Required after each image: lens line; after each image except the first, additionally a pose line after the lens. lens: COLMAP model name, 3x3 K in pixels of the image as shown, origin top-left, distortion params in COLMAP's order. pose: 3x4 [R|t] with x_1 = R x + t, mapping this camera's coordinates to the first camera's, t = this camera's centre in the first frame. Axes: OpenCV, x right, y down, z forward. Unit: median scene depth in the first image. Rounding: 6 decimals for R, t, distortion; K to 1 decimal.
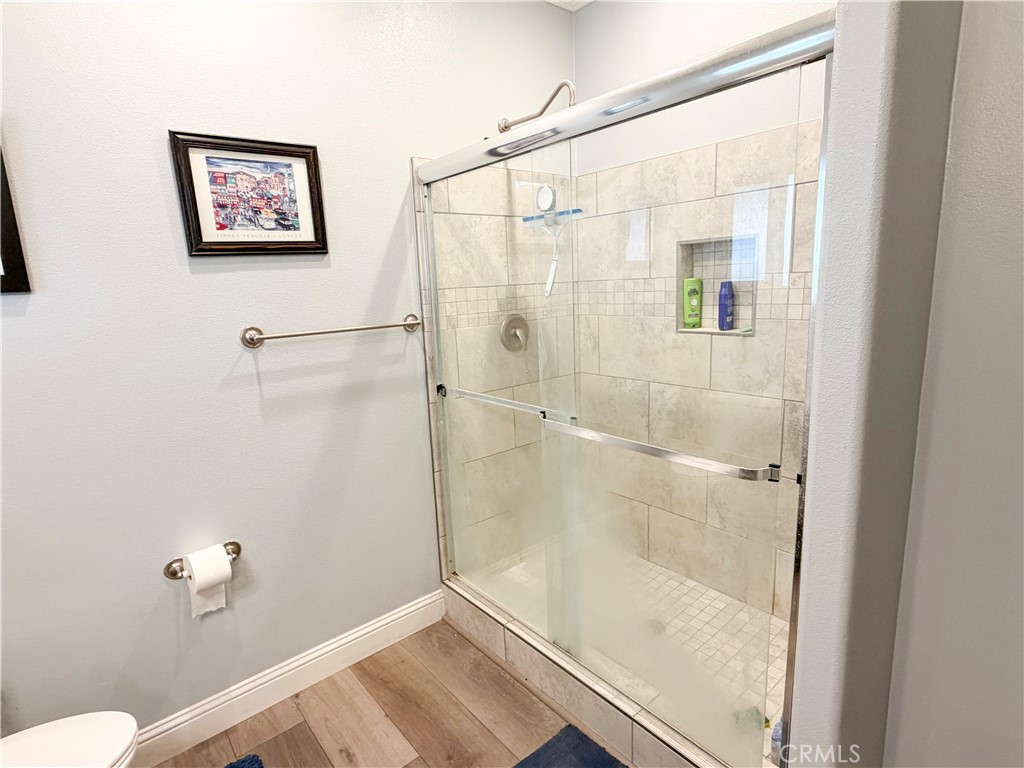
lens RADIAL K [[540.9, 0, 512.0], [0, 540.9, 384.0], [0, 0, 1]] dist [0.000790, 0.000920]
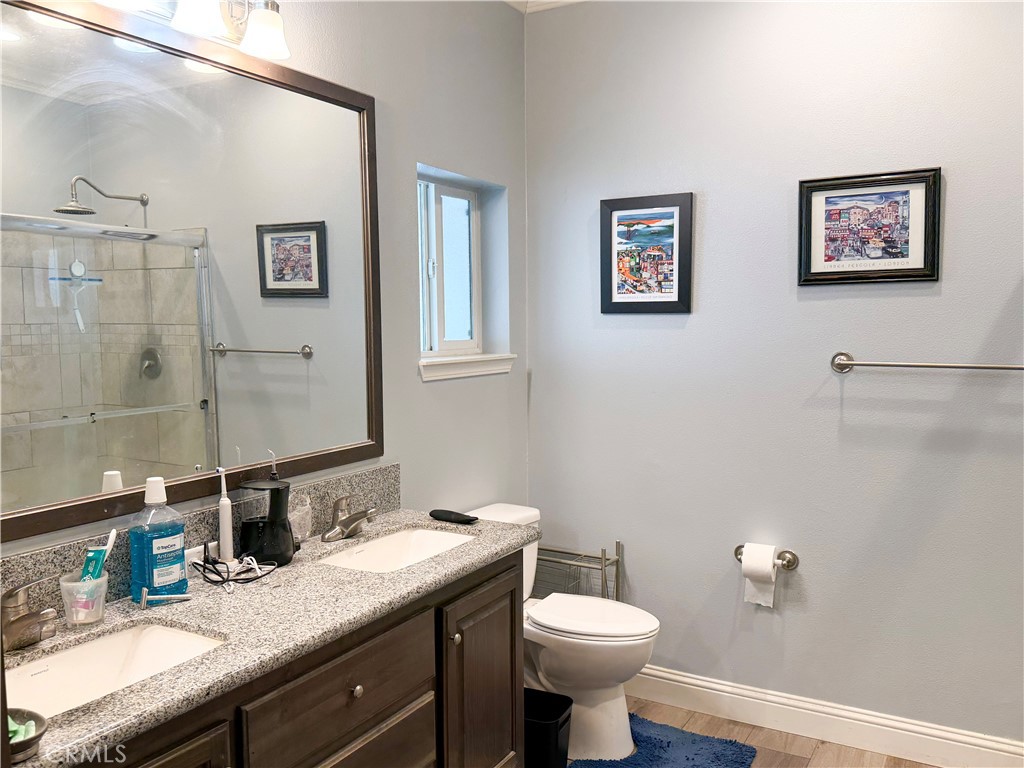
lens RADIAL K [[828.3, 0, 516.2], [0, 828.3, 385.9], [0, 0, 1]] dist [0.143808, -0.254300]
pose [[0.347552, 0.122233, -0.929659, 0.804173], [-0.191671, 0.979793, 0.057169, -0.016060], [0.917862, 0.158319, 0.363957, -0.141821]]
